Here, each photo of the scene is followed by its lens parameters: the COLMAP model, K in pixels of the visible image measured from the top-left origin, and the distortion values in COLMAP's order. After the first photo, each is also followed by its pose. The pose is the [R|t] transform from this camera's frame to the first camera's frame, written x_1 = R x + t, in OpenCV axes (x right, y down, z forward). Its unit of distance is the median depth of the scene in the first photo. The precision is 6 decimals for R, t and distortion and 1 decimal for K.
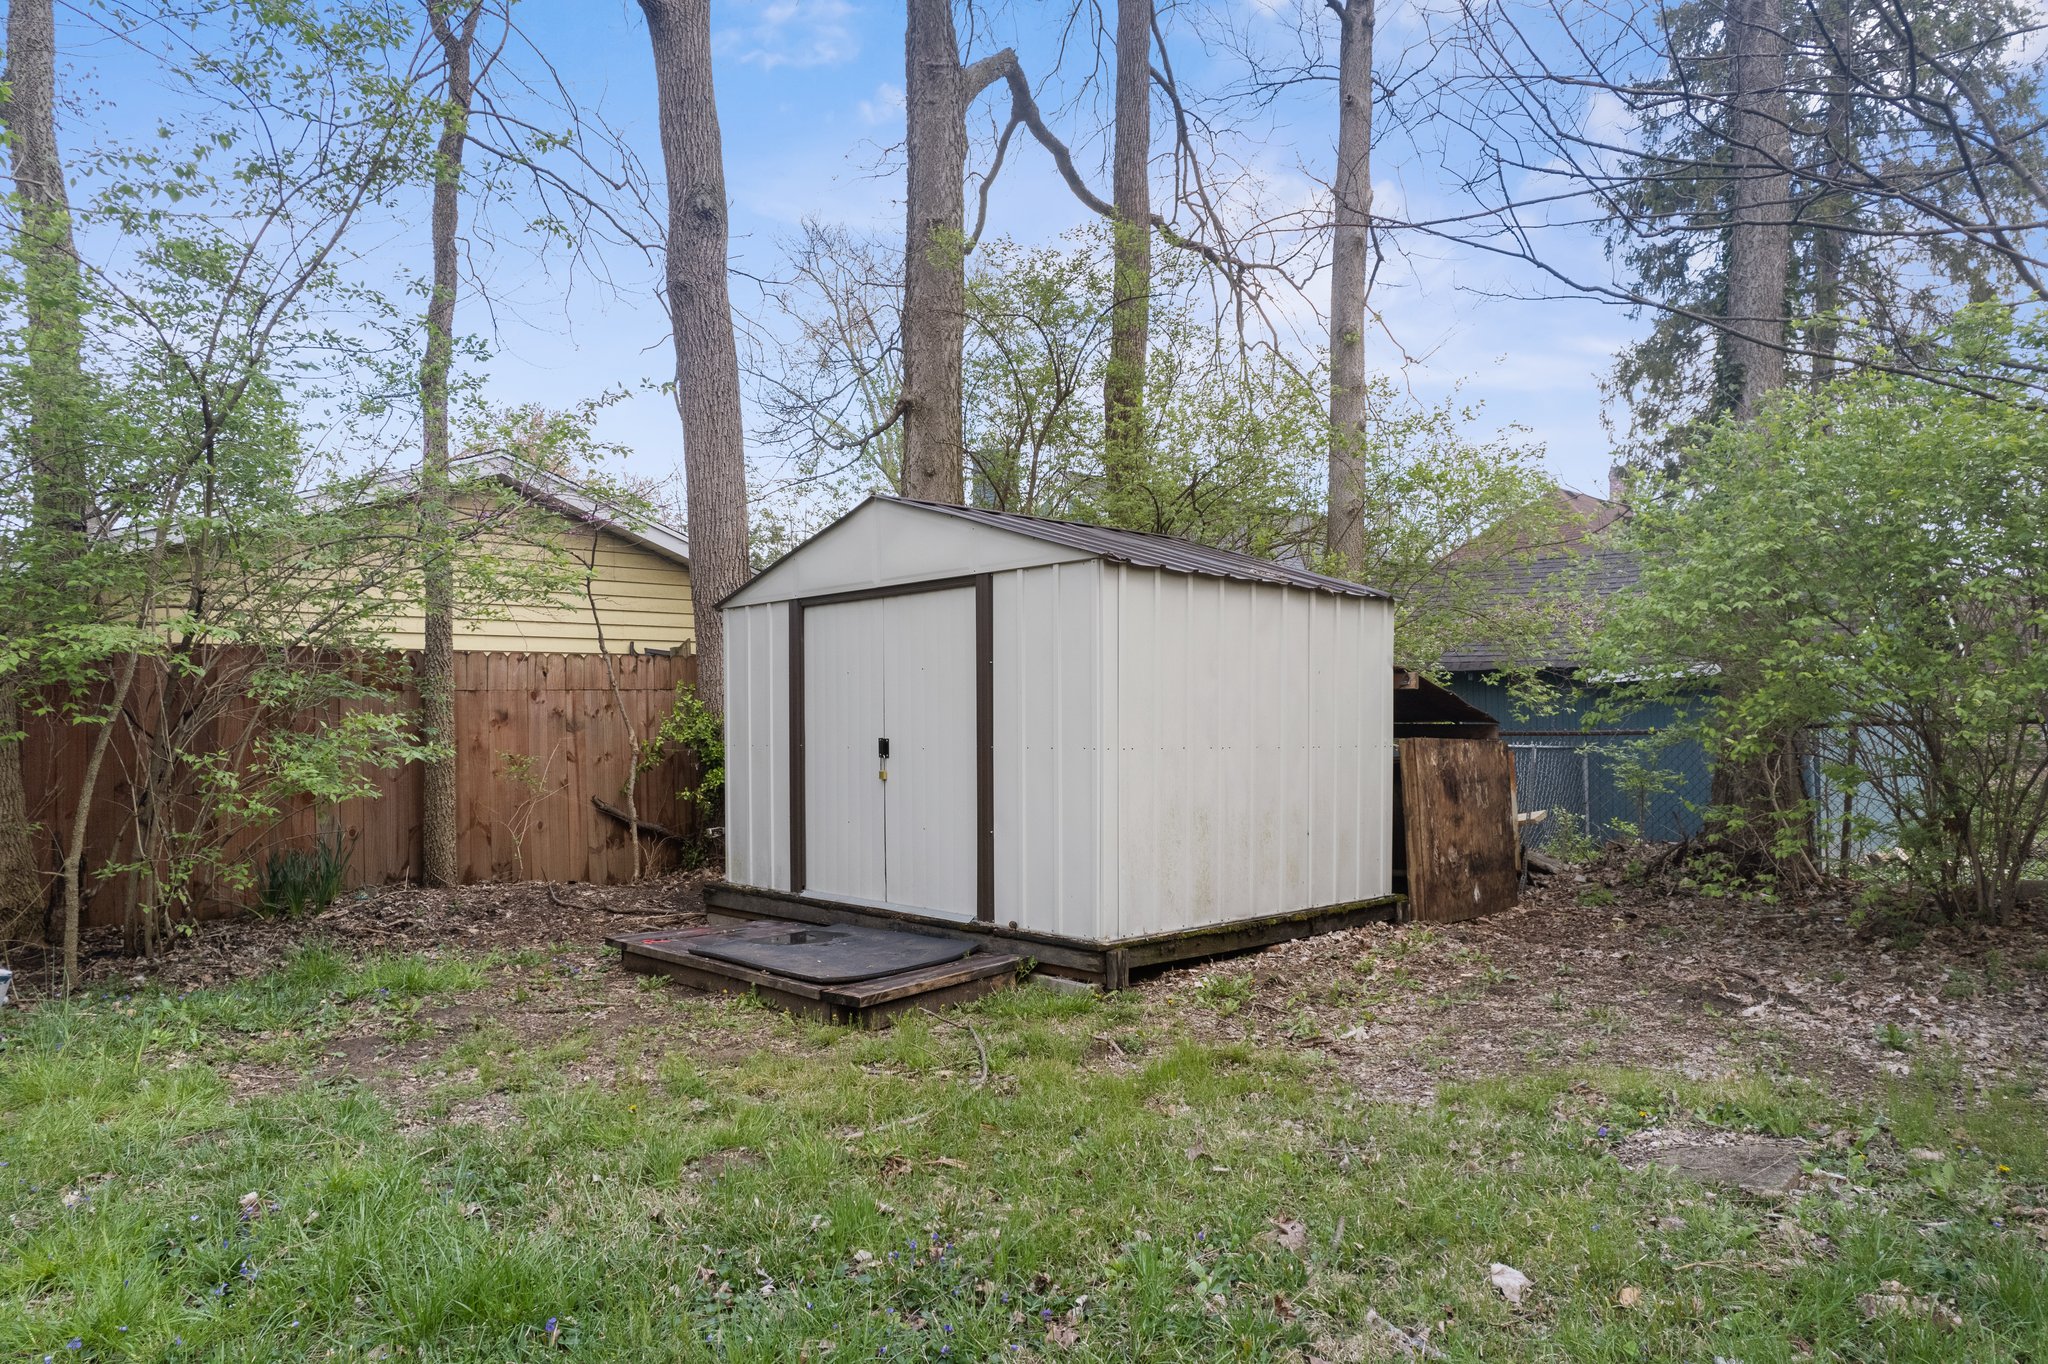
lens RADIAL K [[1305.1, 0, 1024.0], [0, 1305.1, 682.0], [0, 0, 1]] dist [-0.029870, 0.001816]
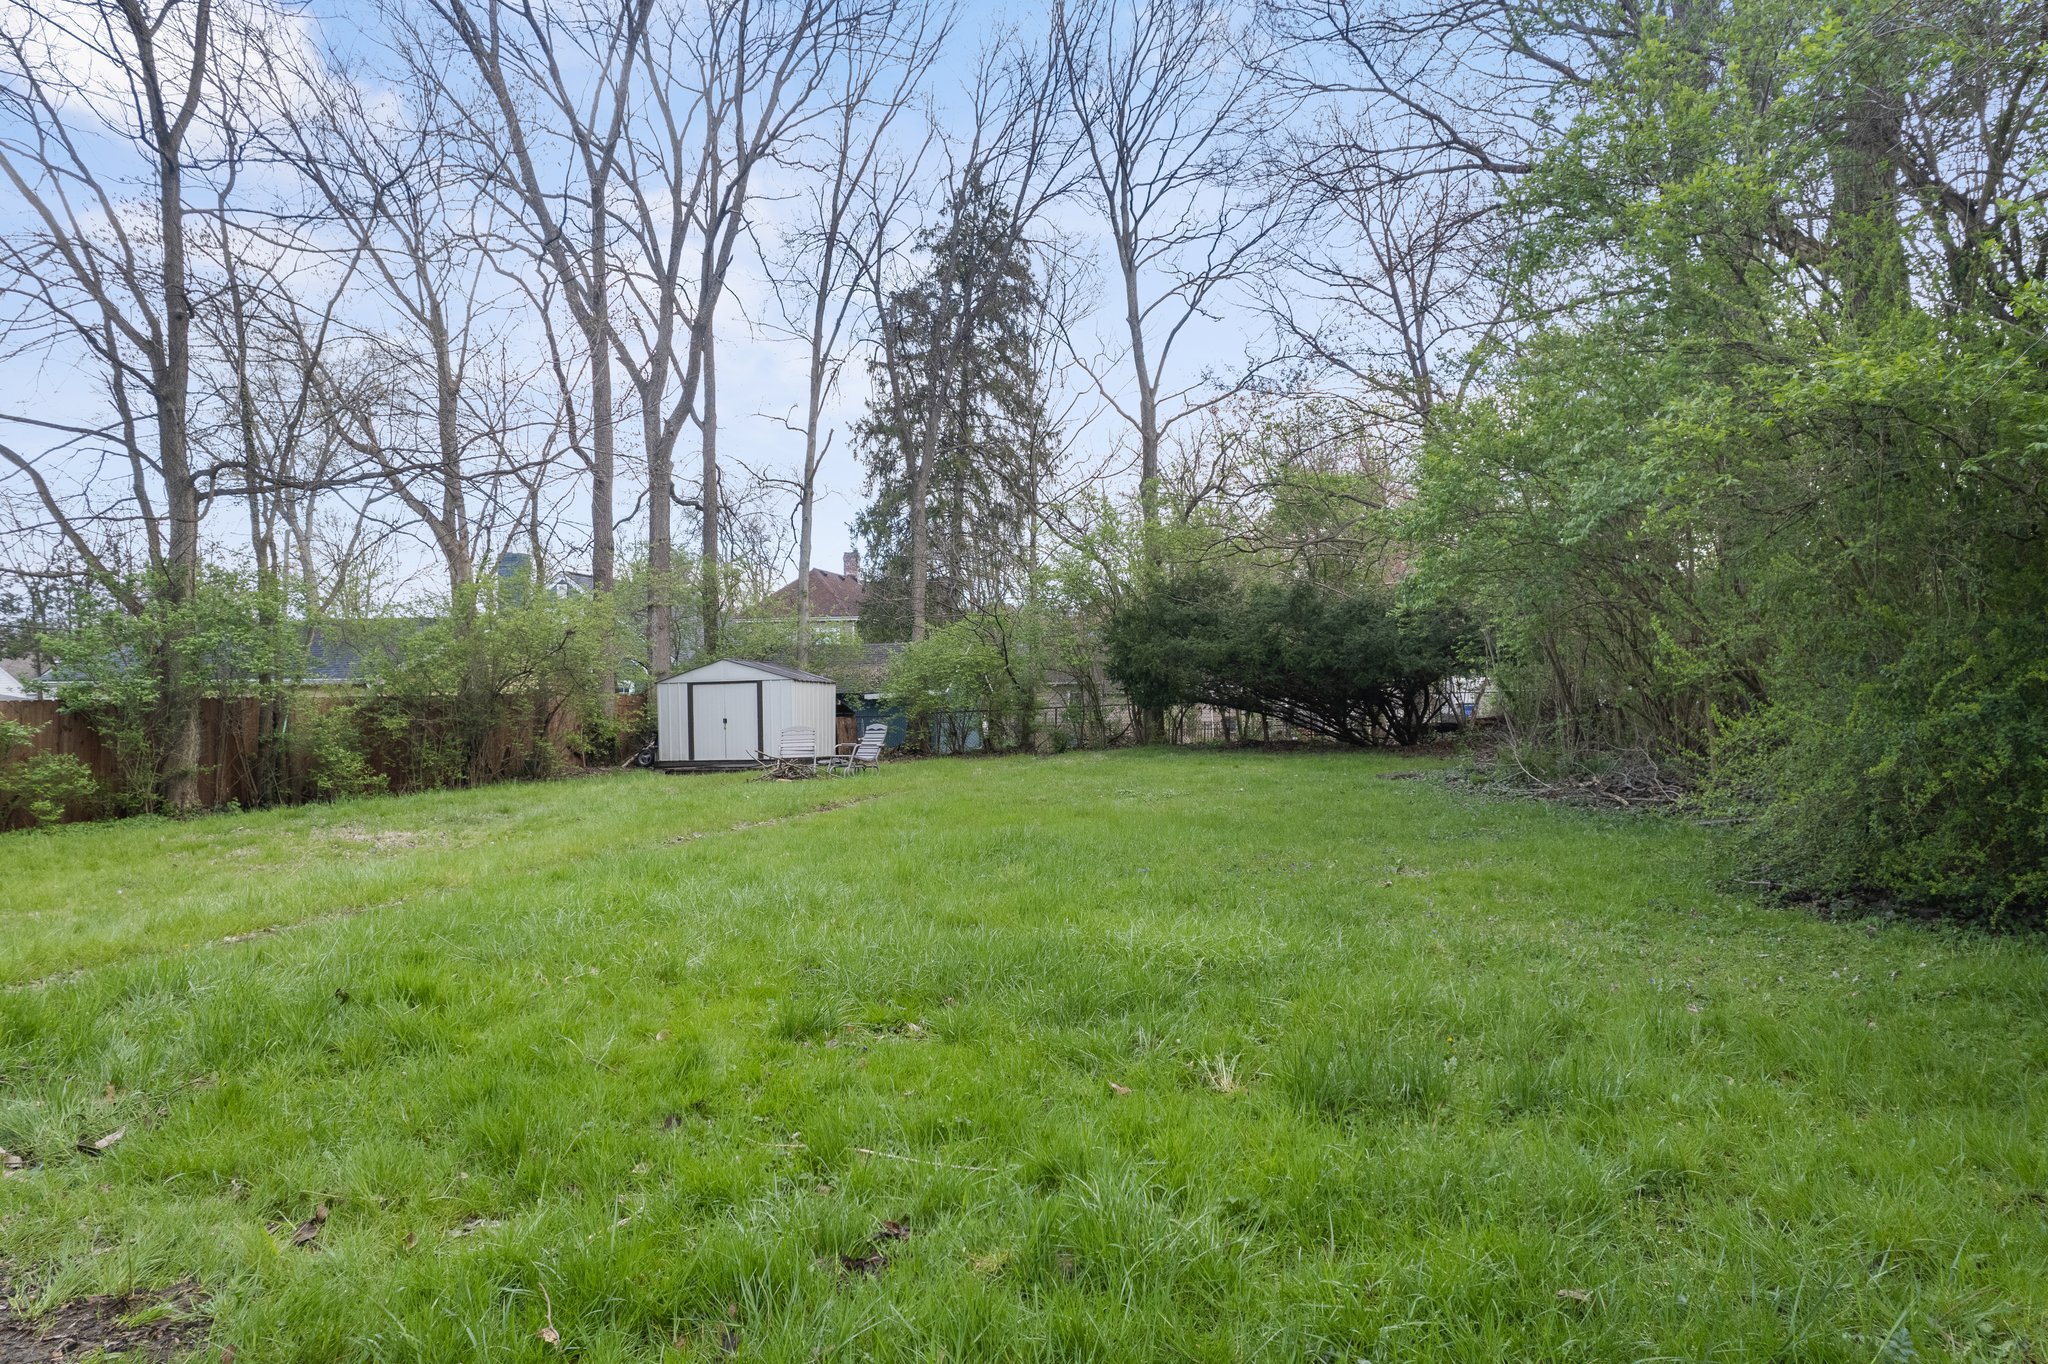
lens RADIAL K [[1305.1, 0, 1024.0], [0, 1305.1, 682.0], [0, 0, 1]] dist [-0.029870, 0.001816]
pose [[0.837490, -0.007377, 0.546403, -0.349209], [0.010339, 0.999944, -0.002347, -0.012100], [-0.546355, 0.007615, 0.837519, -0.657807]]
